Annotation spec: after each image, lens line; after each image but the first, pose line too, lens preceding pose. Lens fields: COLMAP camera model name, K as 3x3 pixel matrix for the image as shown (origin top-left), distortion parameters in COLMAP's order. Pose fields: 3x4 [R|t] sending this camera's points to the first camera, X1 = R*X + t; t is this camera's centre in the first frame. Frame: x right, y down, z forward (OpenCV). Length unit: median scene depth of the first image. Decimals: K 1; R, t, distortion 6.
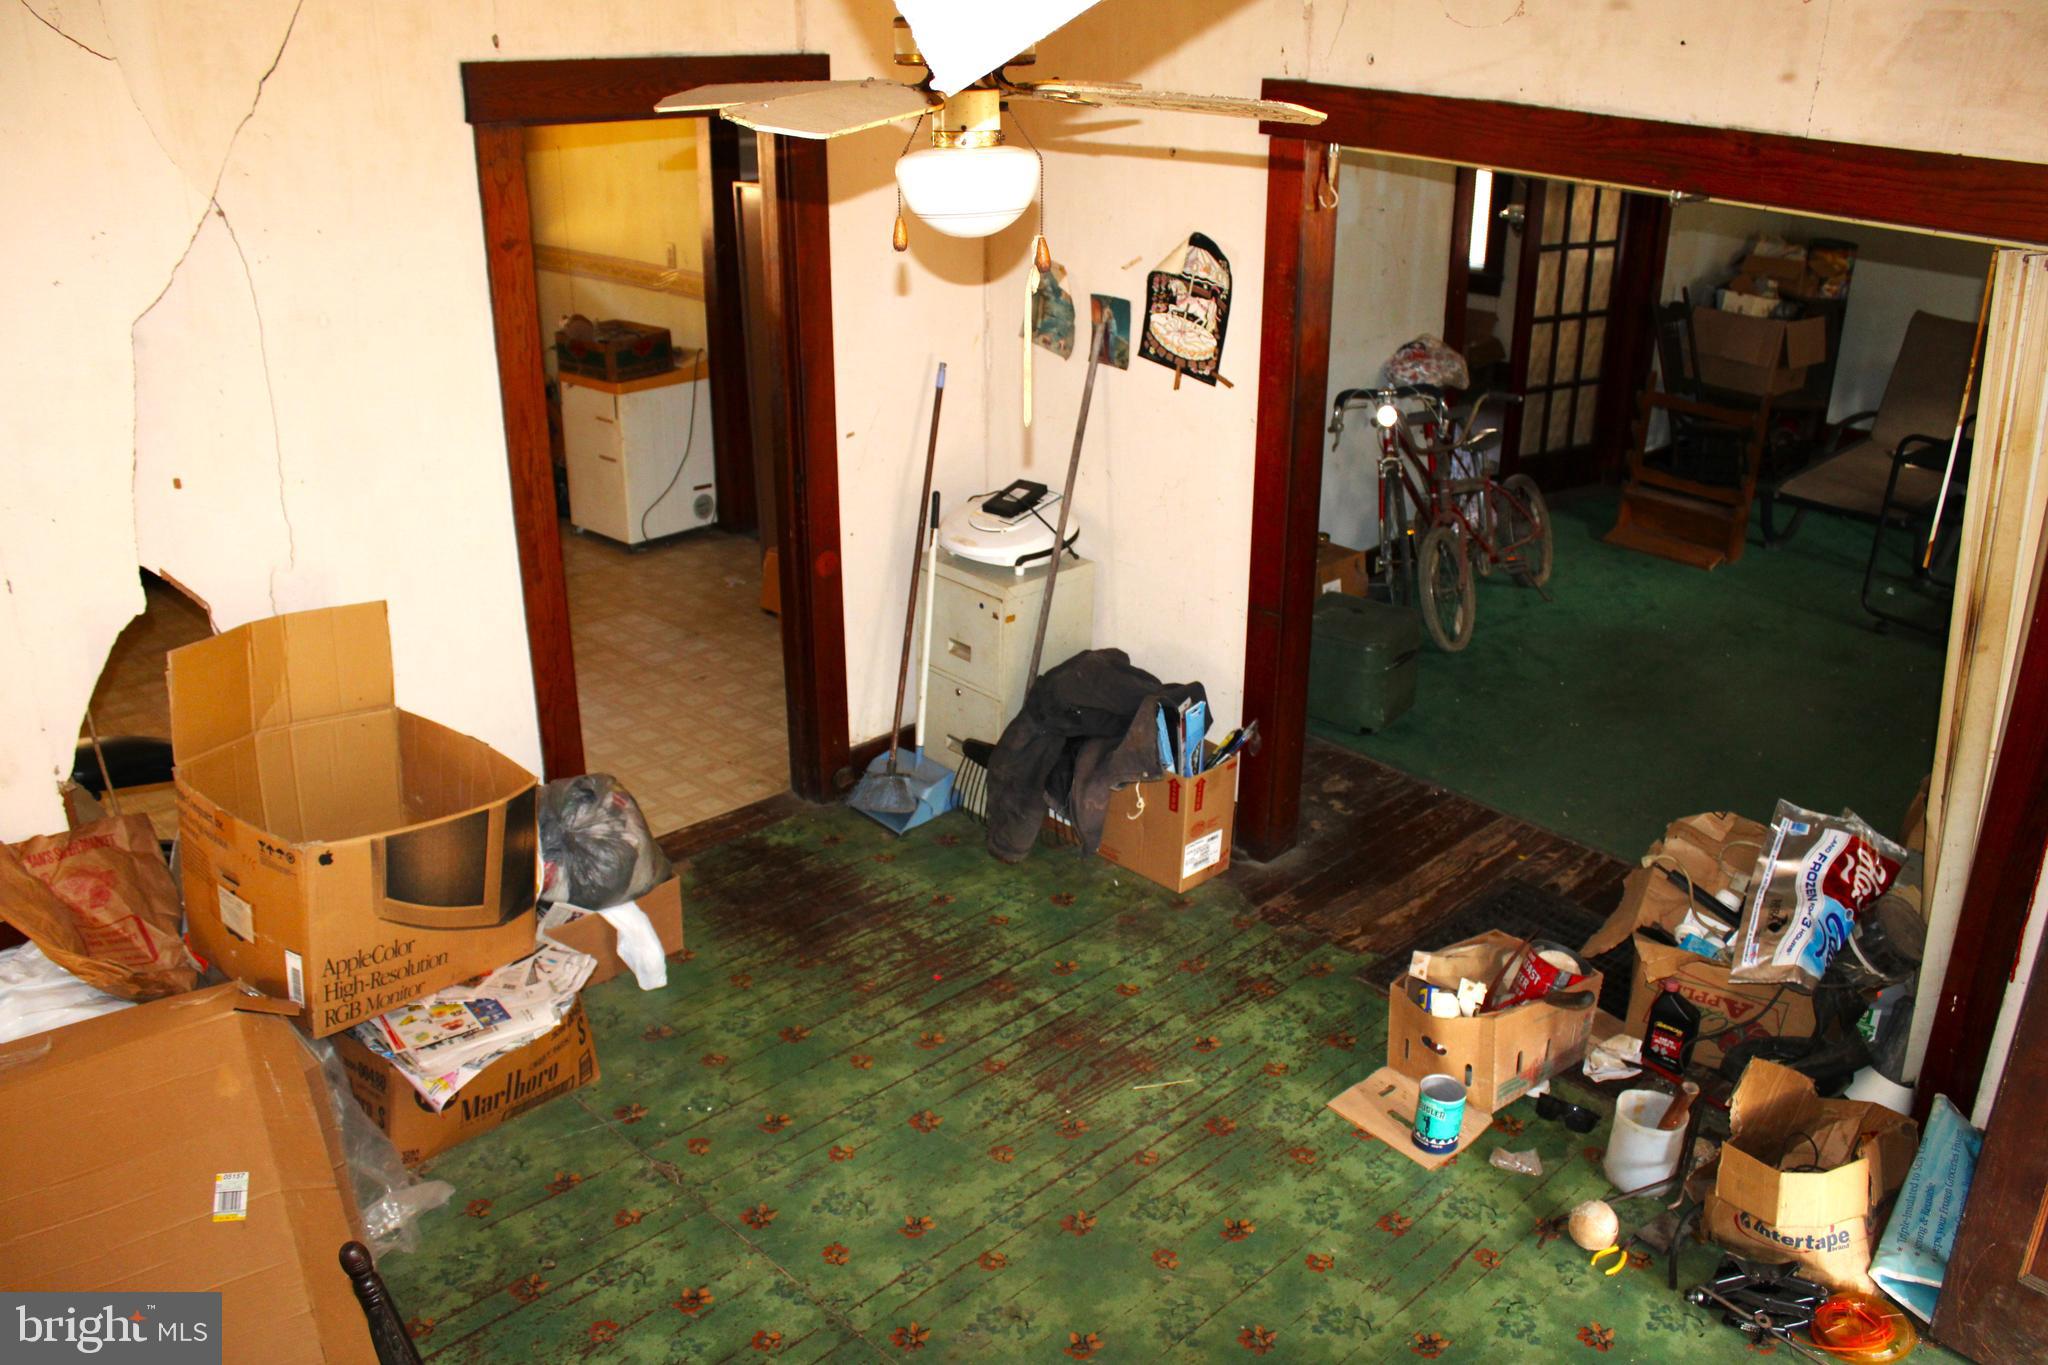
lens RADIAL K [[1718.6, 0, 1005.8], [0, 1718.6, 671.2], [0, 0, 1]] dist [-0.105400, 0.072563]
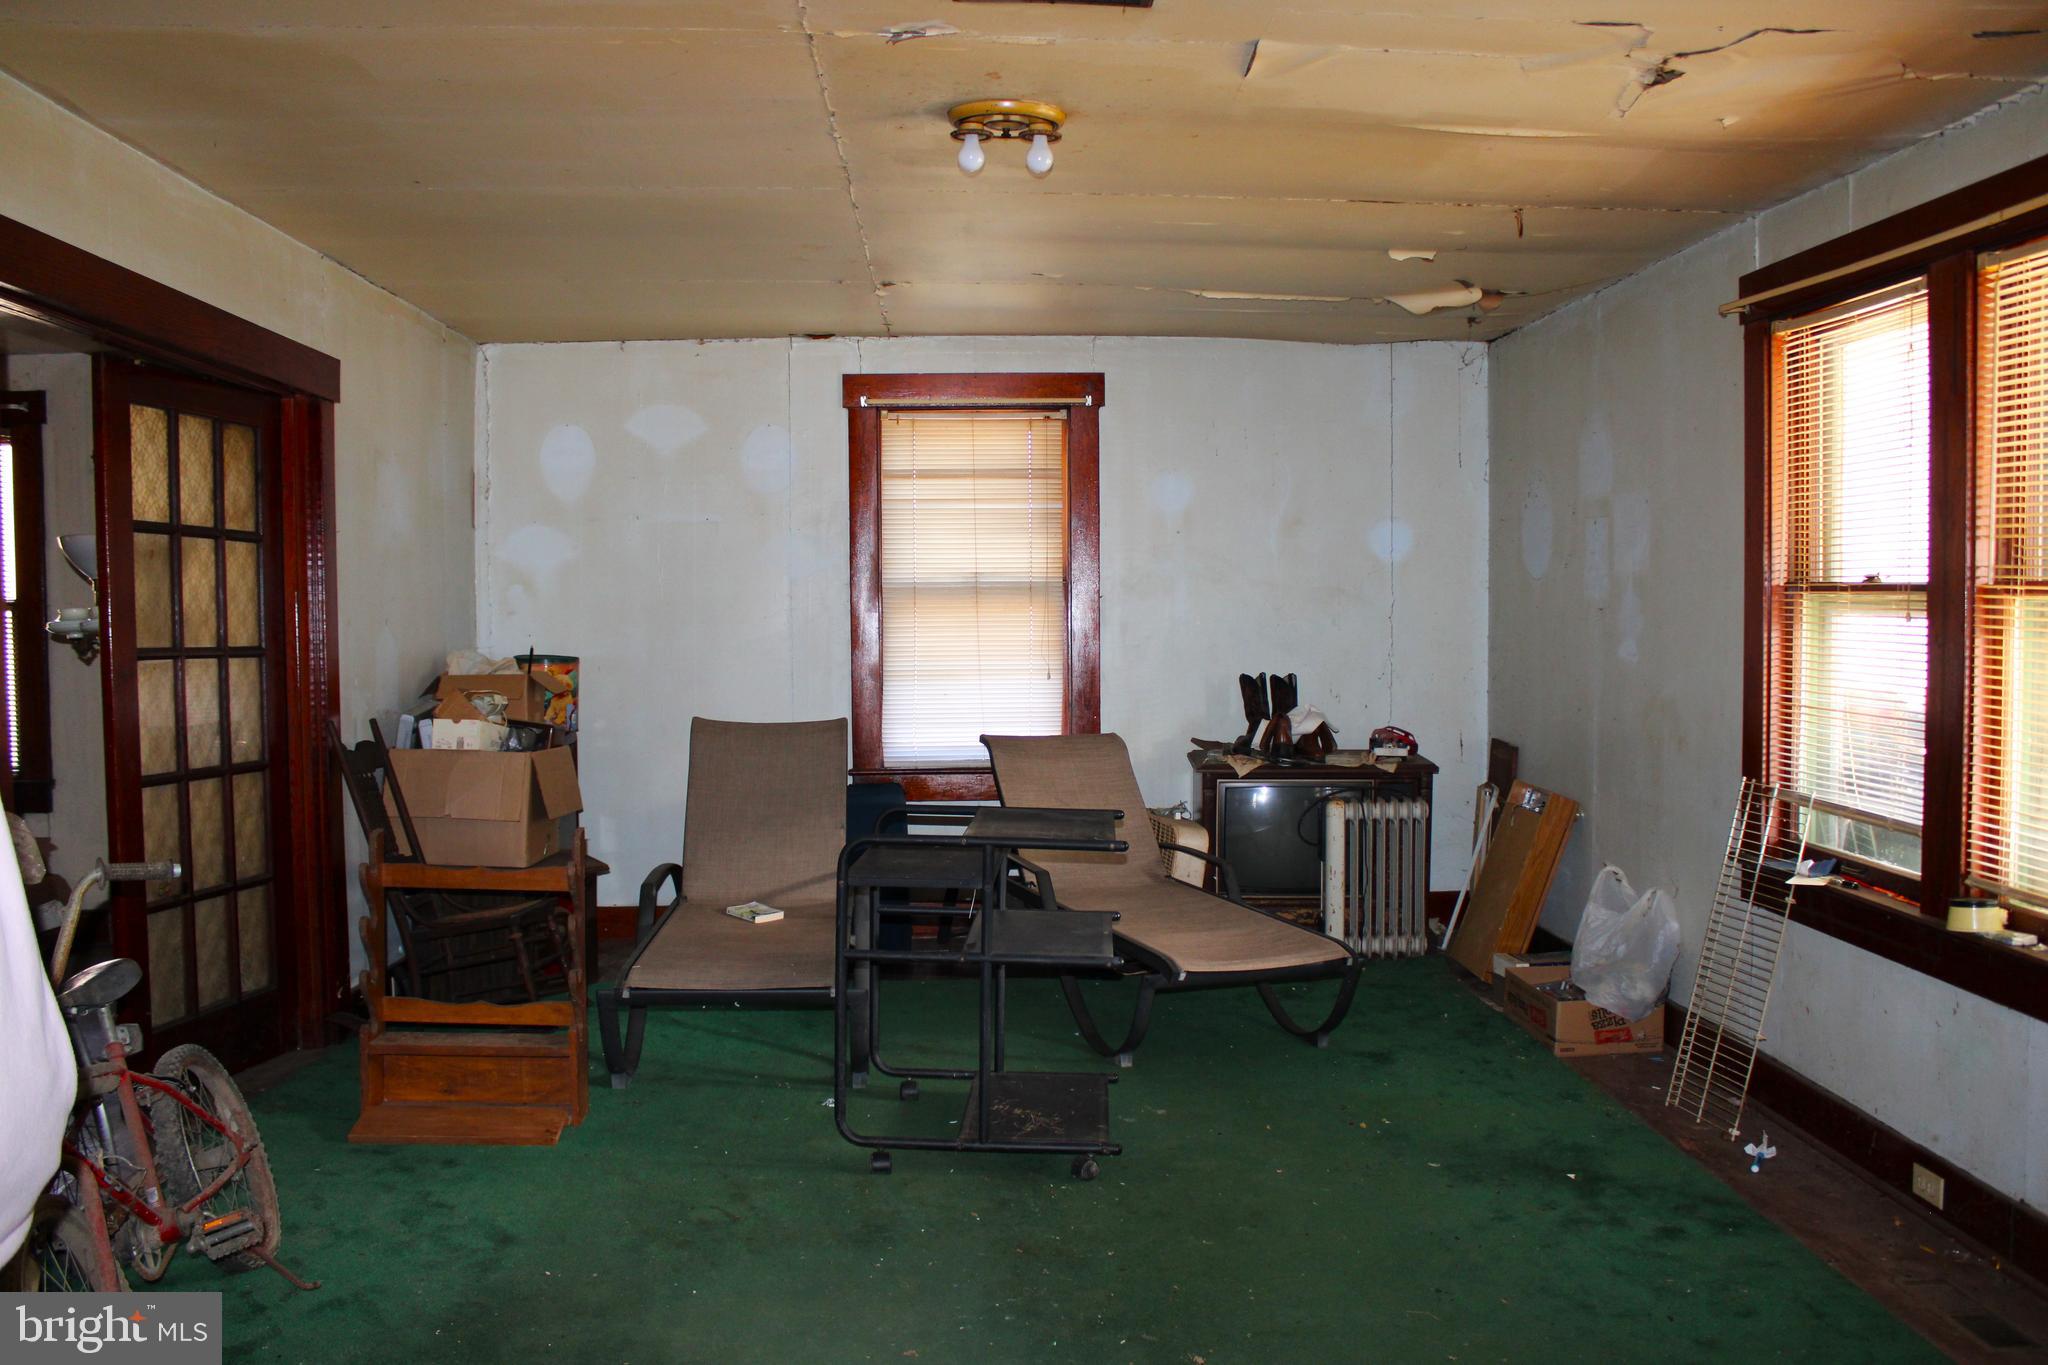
lens RADIAL K [[1718.6, 0, 1026.3], [0, 1718.6, 667.6], [0, 0, 1]] dist [-0.105400, 0.072563]
pose [[0.675290, -0.046975, 0.736055, 0.099898], [0.291977, 0.933467, -0.208298, -0.040006], [-0.677299, 0.355573, 0.644077, 0.422127]]
